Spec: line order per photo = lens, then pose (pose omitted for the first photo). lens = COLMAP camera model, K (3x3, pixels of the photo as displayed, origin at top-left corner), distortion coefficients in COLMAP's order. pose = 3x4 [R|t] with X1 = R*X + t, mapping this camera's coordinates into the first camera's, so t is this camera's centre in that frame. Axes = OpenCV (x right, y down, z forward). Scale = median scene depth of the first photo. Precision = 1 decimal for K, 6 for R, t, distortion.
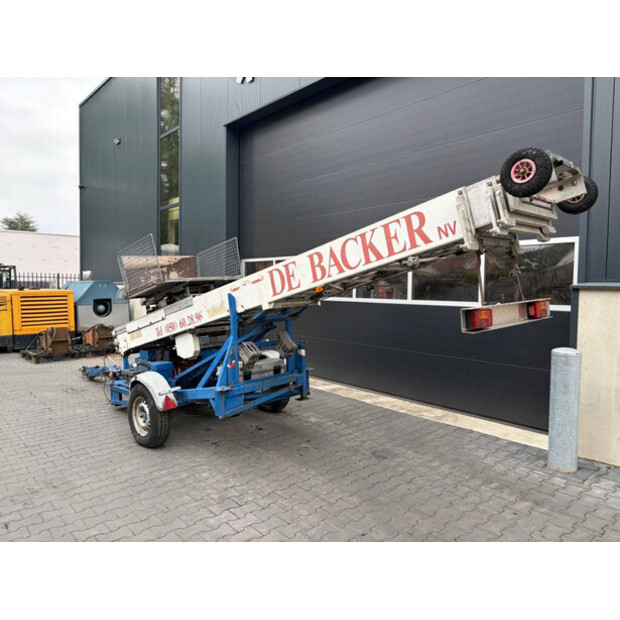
lens RADIAL K [[471.1, 0, 302.7], [0, 471.1, 305.8], [0, 0, 1]] dist [0.049362, -0.053074]
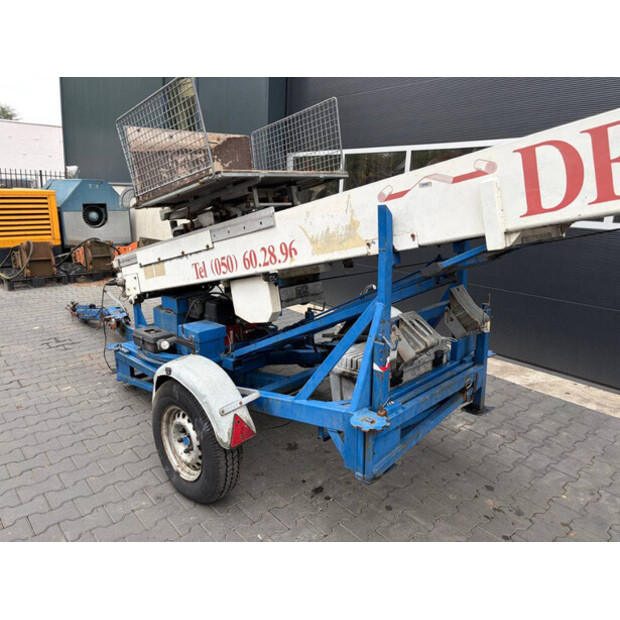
lens RADIAL K [[471.1, 0, 302.7], [0, 471.1, 305.8], [0, 0, 1]] dist [0.049362, -0.053074]
pose [[0.999577, 0.027270, 0.010143, -0.196744], [-0.028686, 0.981987, 0.186759, -0.012286], [-0.004868, -0.186971, 0.982353, 0.470773]]
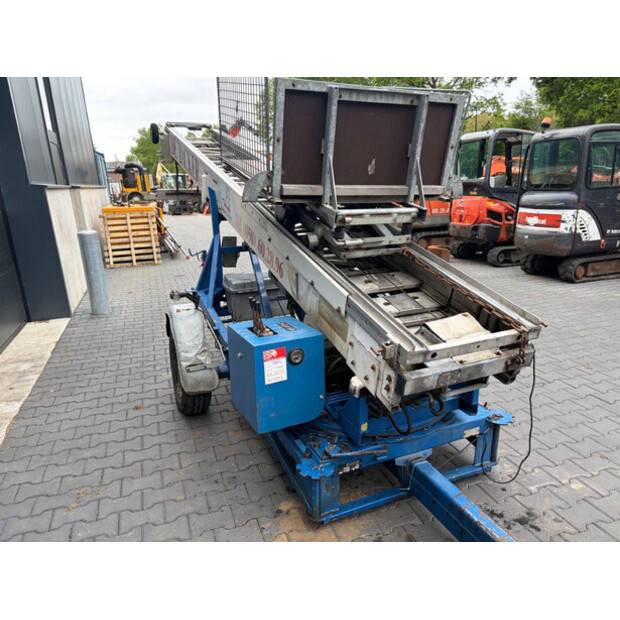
lens RADIAL K [[470.7, 0, 310.0], [0, 470.7, 310.0], [0, 0, 1]] dist [0.020771, -0.002871]
pose [[-0.932688, -0.062482, 0.355230, -0.456971], [0.054865, 0.948843, 0.310945, -0.069892], [-0.356486, 0.309505, -0.881547, 1.621230]]
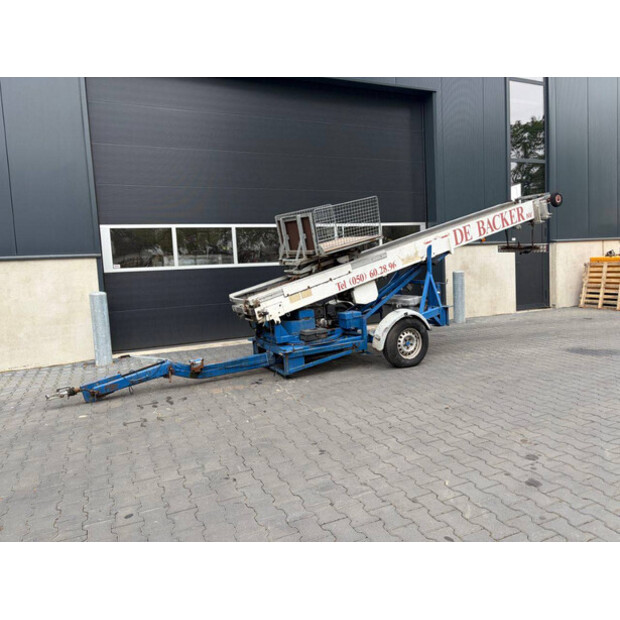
lens RADIAL K [[470.7, 0, 310.0], [0, 470.7, 310.0], [0, 0, 1]] dist [0.020771, -0.002871]
pose [[0.280562, -0.108809, 0.953649, -1.446379], [0.094778, 0.991839, 0.085283, 0.012303], [-0.955145, 0.066457, 0.288585, 0.805882]]
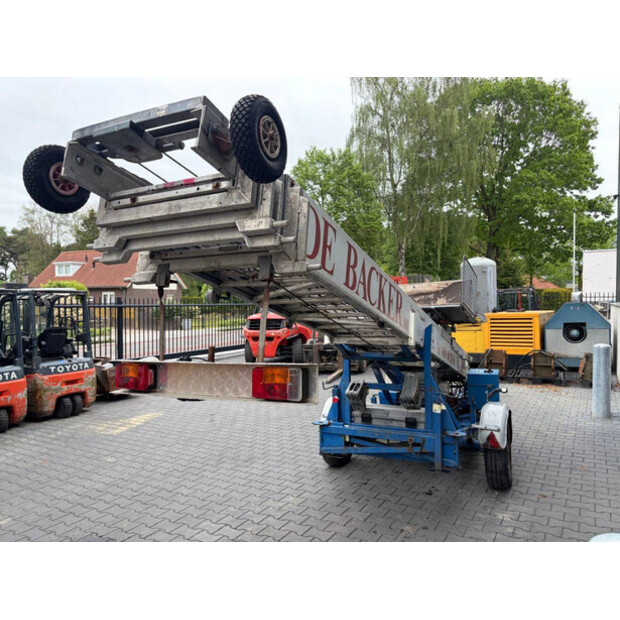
lens RADIAL K [[470.7, 0, 310.0], [0, 470.7, 310.0], [0, 0, 1]] dist [0.020771, -0.002871]
pose [[0.308942, 0.007344, -0.951053, 0.611850], [-0.032589, 0.999465, -0.002868, -0.043988], [0.950522, 0.031880, 0.309016, 0.547066]]
